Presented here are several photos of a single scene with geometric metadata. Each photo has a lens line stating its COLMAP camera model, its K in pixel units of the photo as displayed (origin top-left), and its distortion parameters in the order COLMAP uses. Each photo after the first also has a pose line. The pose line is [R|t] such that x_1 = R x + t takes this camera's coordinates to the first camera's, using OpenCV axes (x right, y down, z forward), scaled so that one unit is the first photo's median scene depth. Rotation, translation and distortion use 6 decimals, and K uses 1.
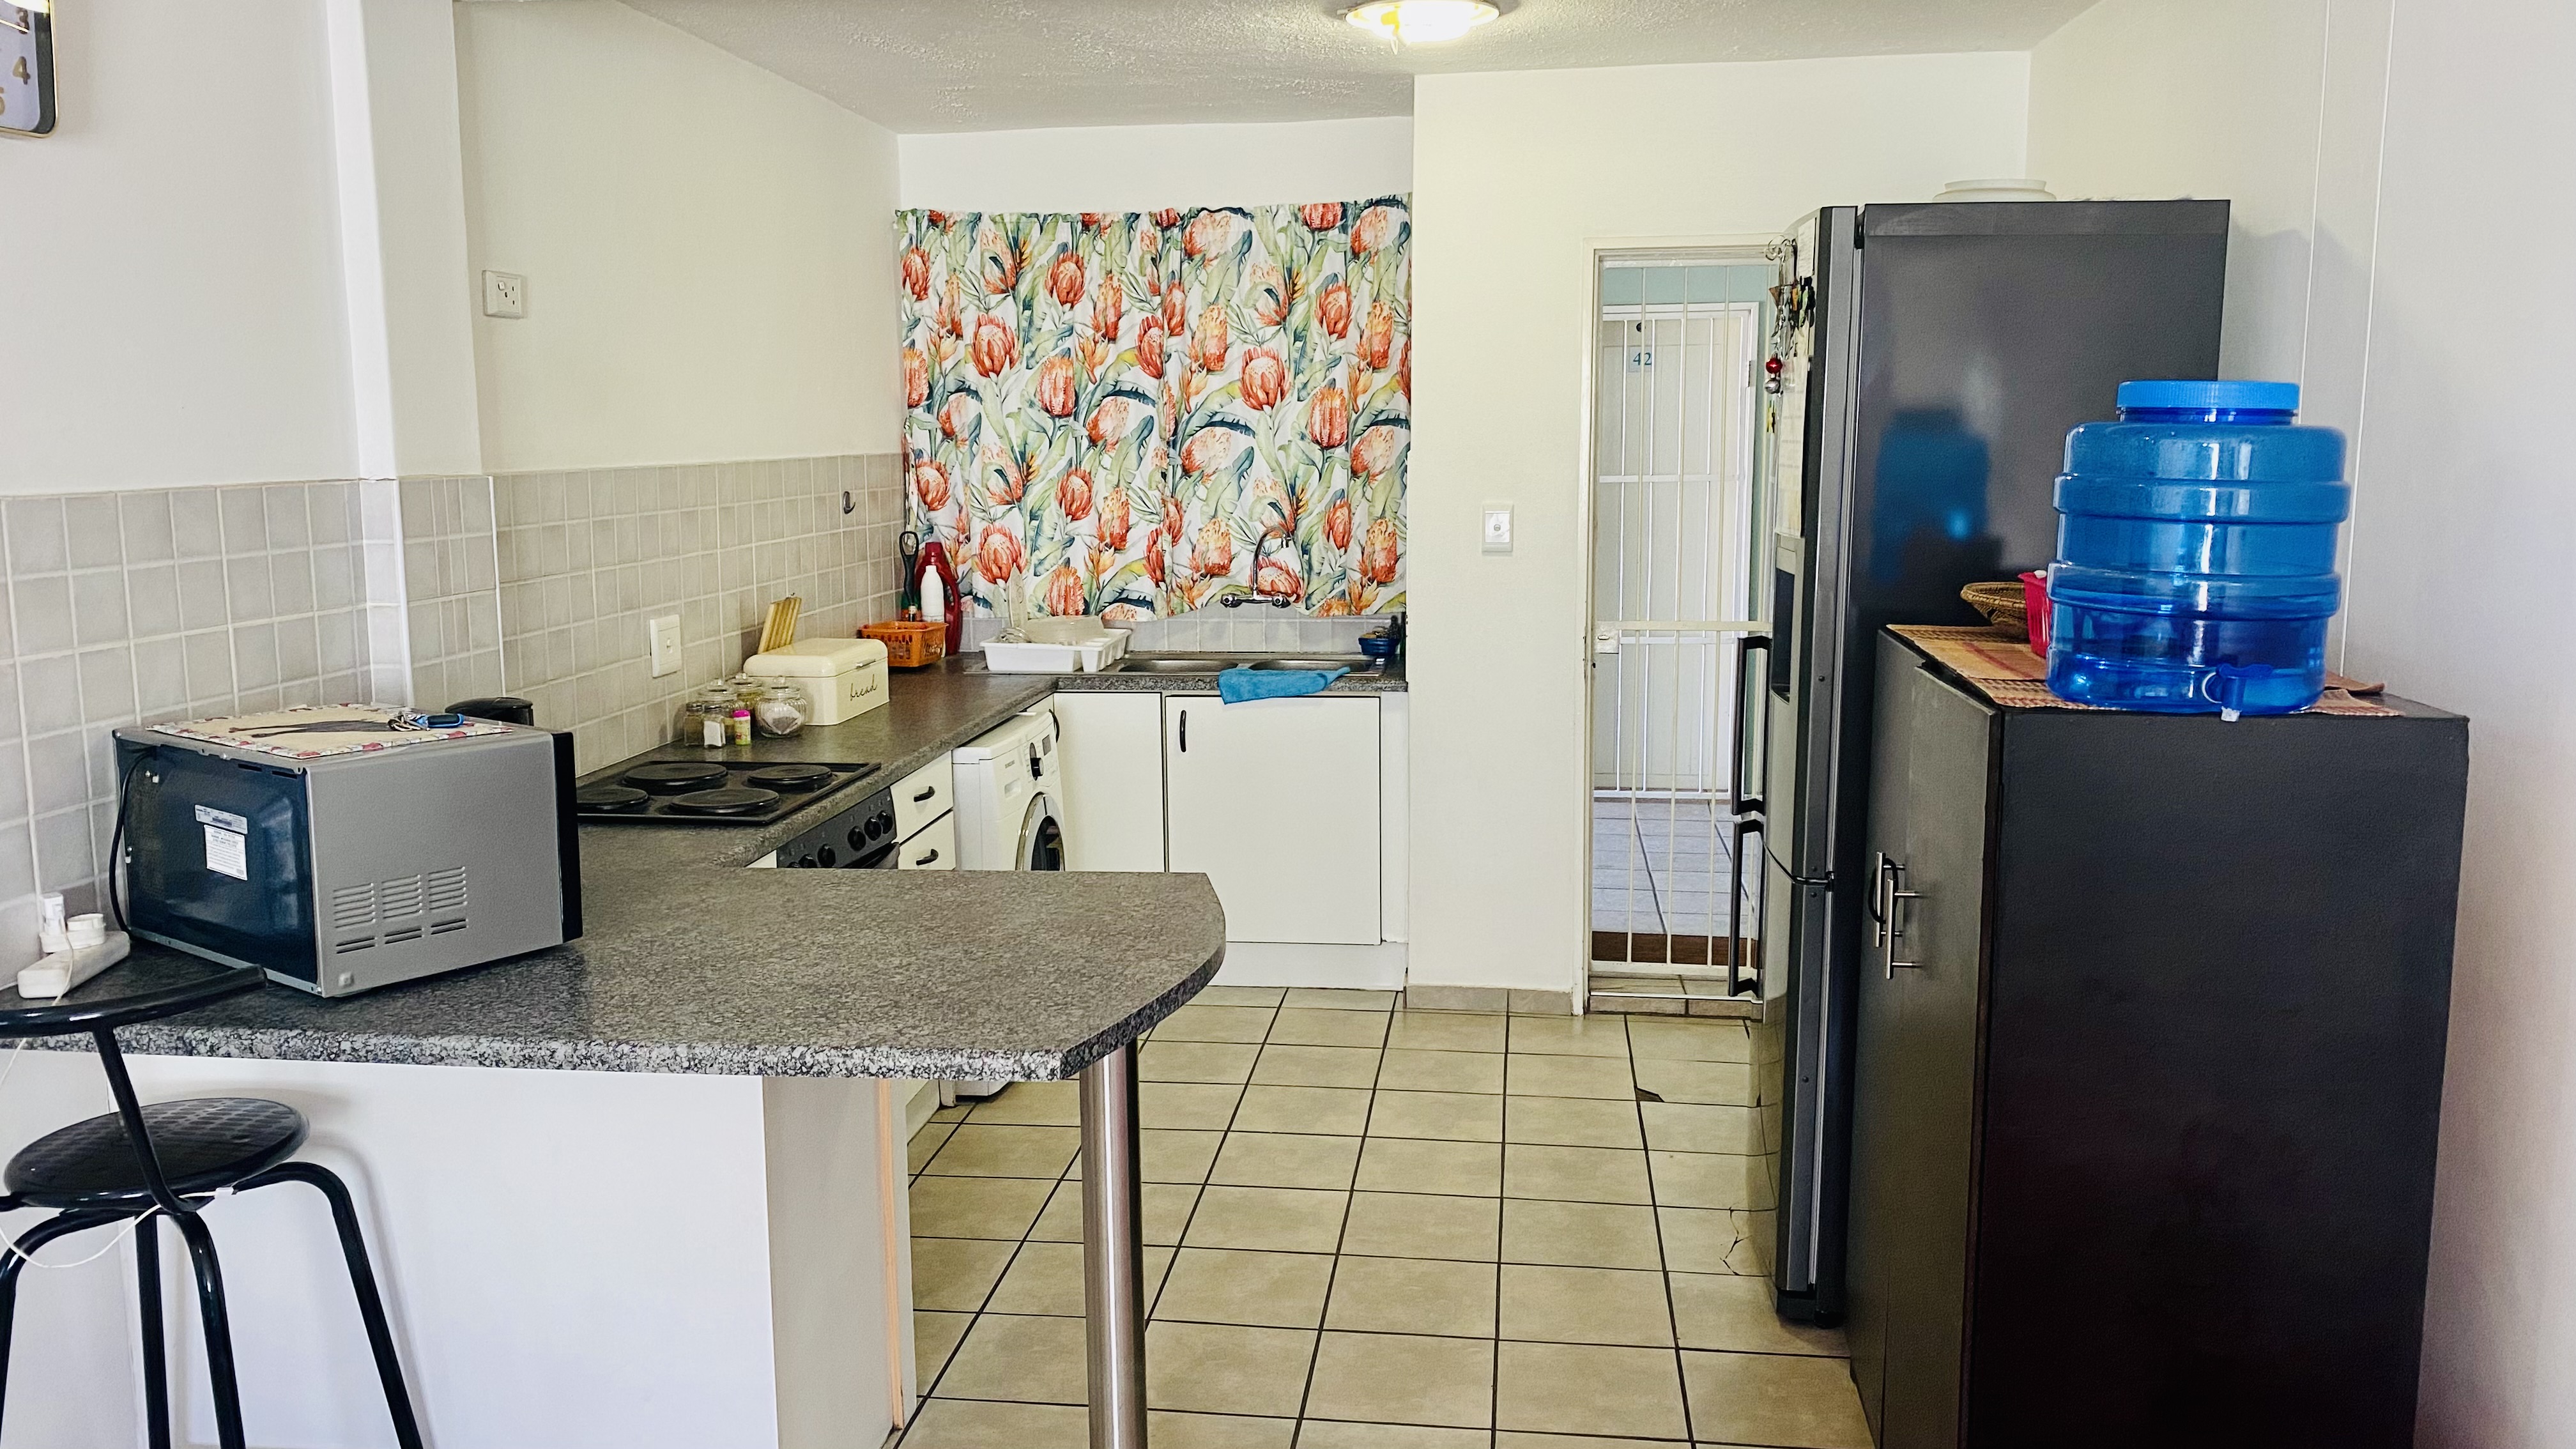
lens RADIAL K [[1960.0, 0, 1280.7], [0, 1960.0, 678.3], [0, 0, 1]] dist [0.037245, -0.051685]
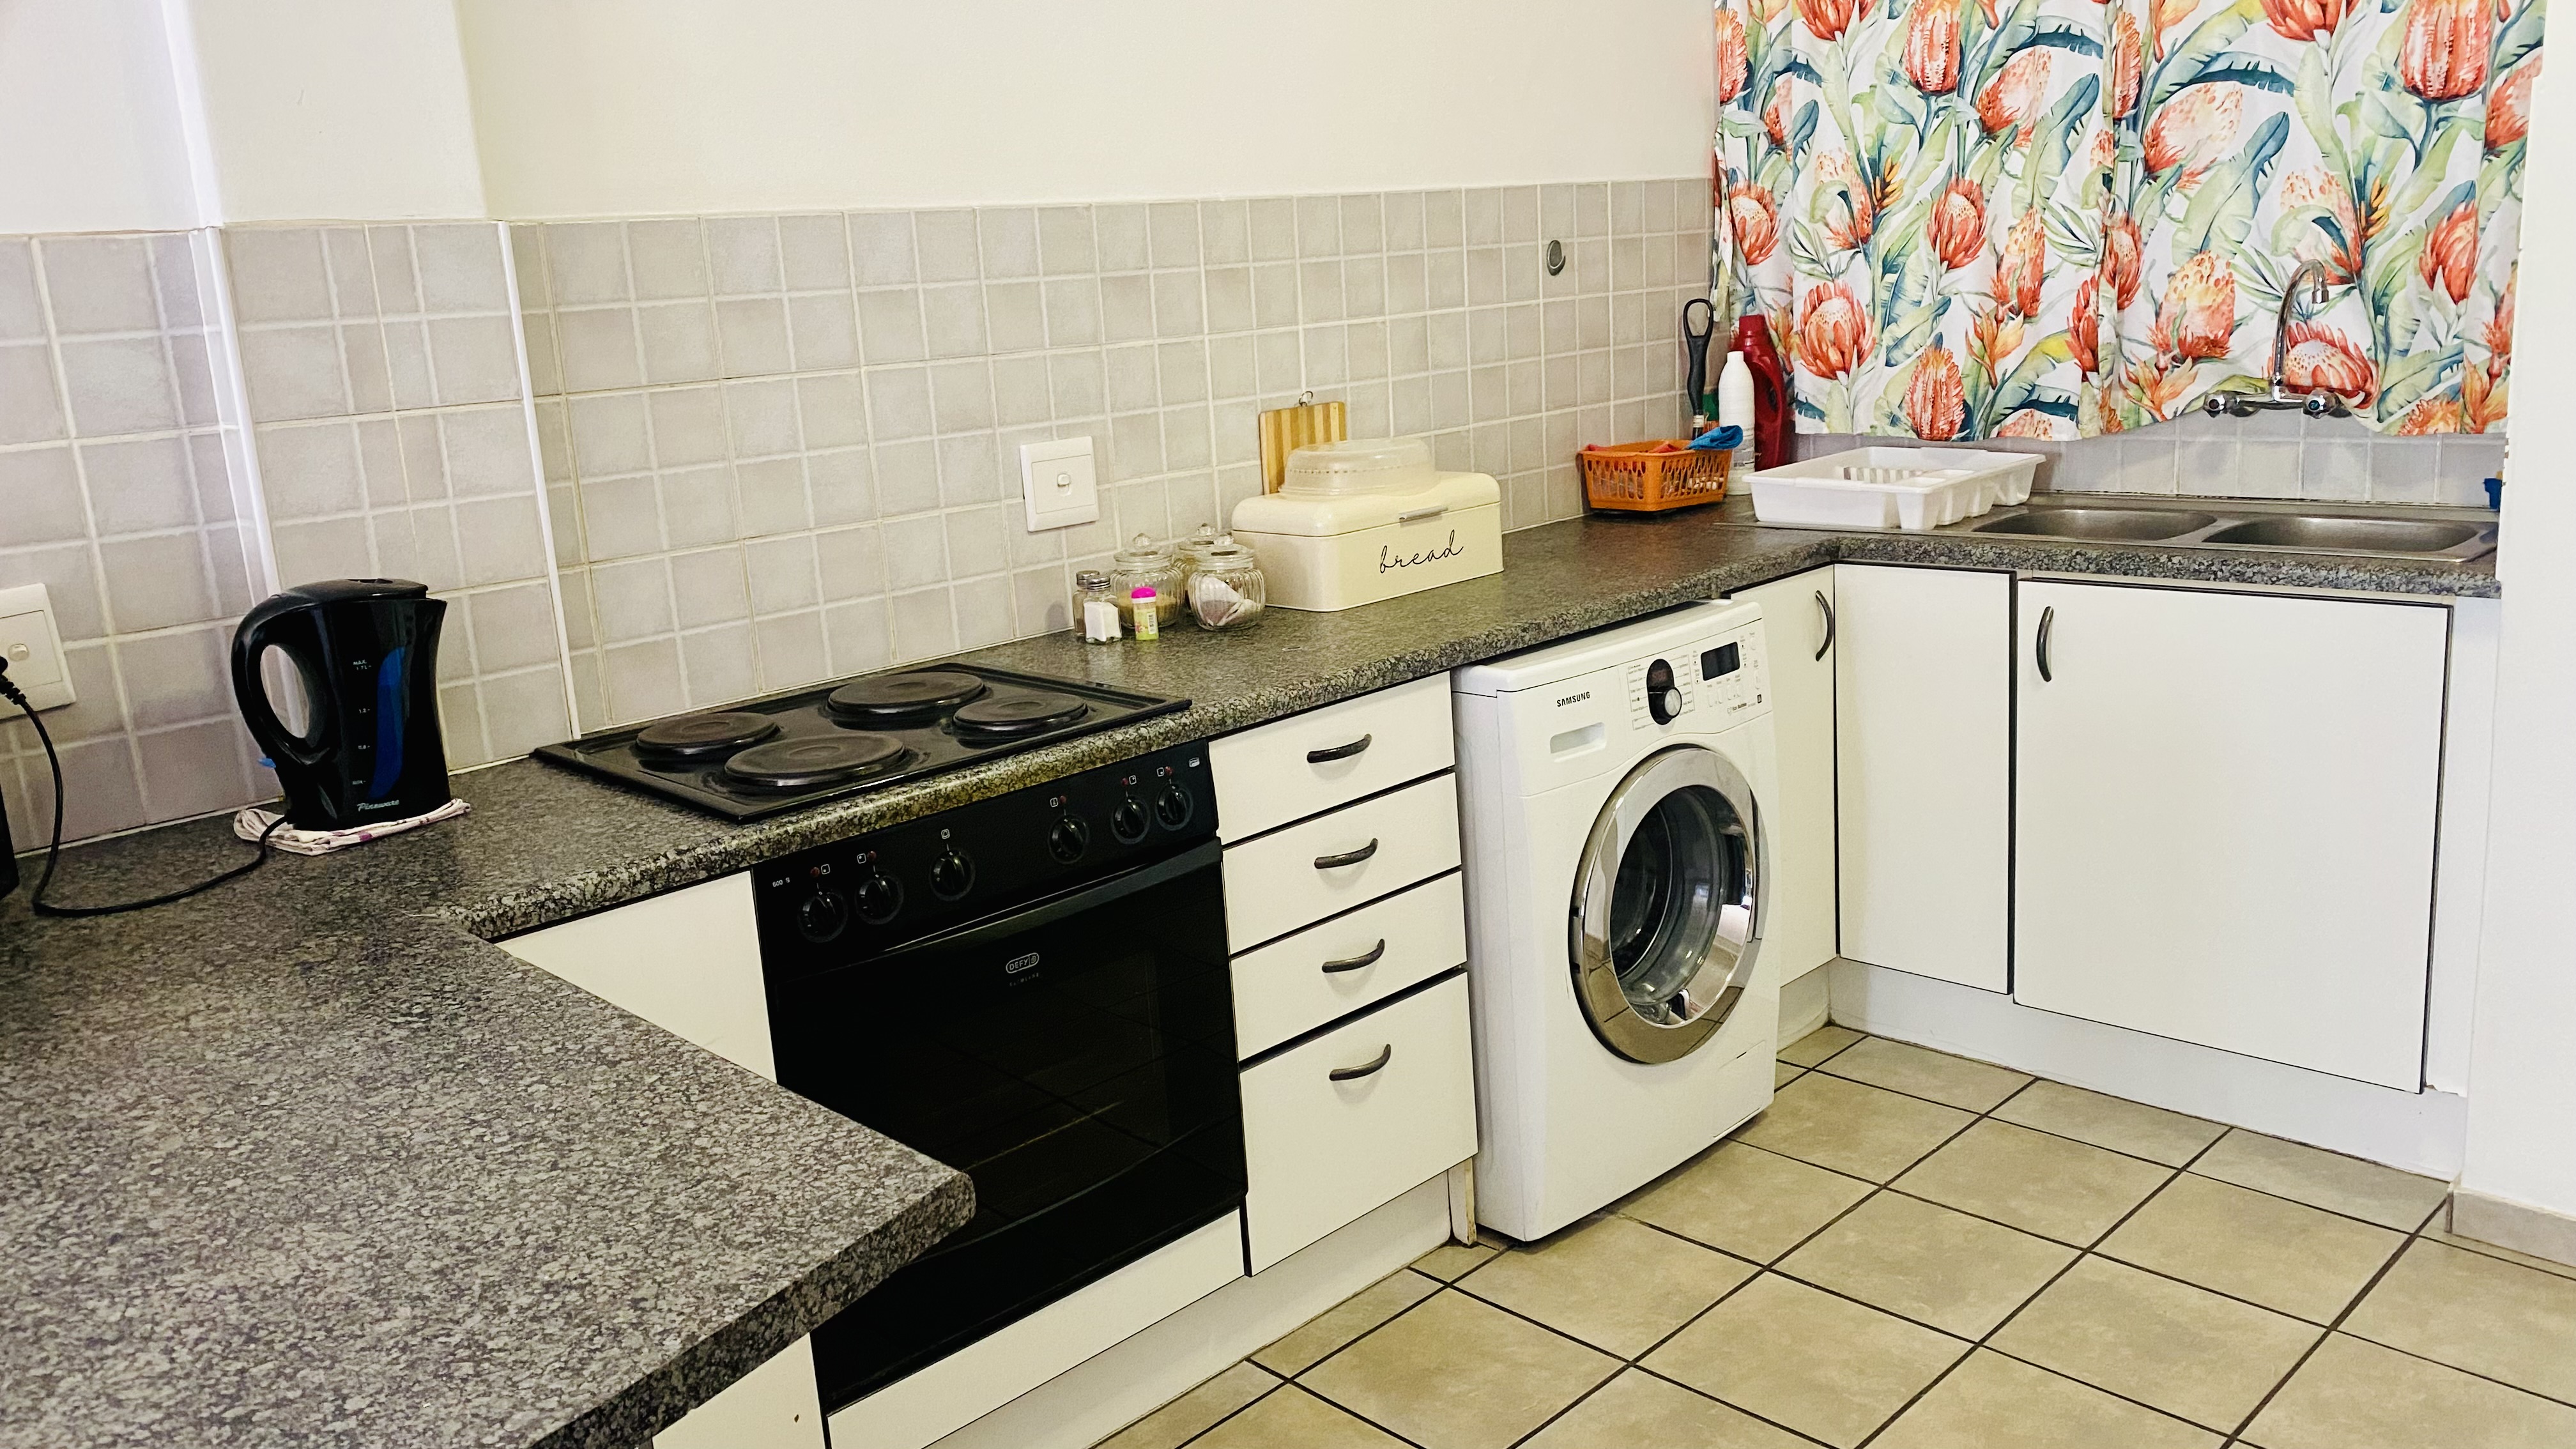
lens RADIAL K [[1960.0, 0, 1280.7], [0, 1960.0, 678.3], [0, 0, 1]] dist [0.037245, -0.051685]
pose [[0.766909, 0.086530, -0.635896, 0.129798], [-0.020206, 0.993633, 0.110840, -0.019396], [0.641438, -0.072156, 0.763774, 0.403852]]
